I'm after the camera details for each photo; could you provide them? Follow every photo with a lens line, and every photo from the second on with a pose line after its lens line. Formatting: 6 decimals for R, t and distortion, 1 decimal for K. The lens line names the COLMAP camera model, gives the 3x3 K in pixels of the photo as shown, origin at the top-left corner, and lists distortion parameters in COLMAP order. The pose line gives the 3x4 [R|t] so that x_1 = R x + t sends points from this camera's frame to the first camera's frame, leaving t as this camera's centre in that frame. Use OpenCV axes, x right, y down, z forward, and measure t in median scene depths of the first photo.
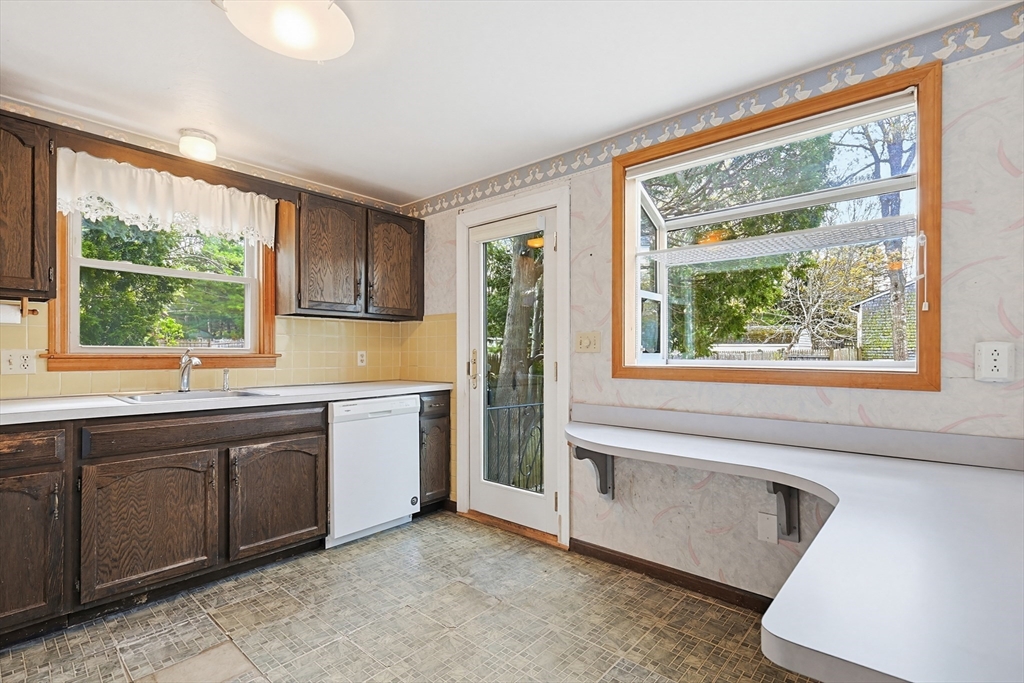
lens RADIAL K [[475.8, 0, 504.5], [0, 475.8, 346.3], [0, 0, 1]] dist [0.002089, 0.000495]
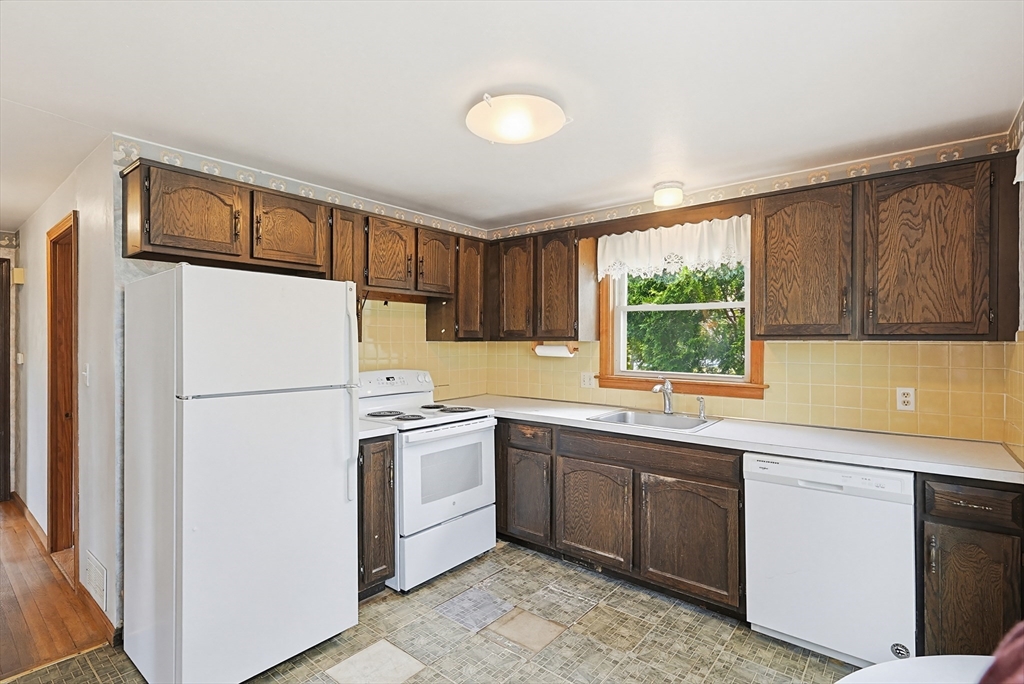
lens RADIAL K [[475.8, 0, 504.6], [0, 475.8, 344.8], [0, 0, 1]] dist [0.002089, 0.000495]
pose [[0.055612, -0.001341, -0.998452, 0.486921], [0.006509, 0.999978, -0.000980, -0.078650], [0.998431, -0.006445, 0.055619, 0.609863]]
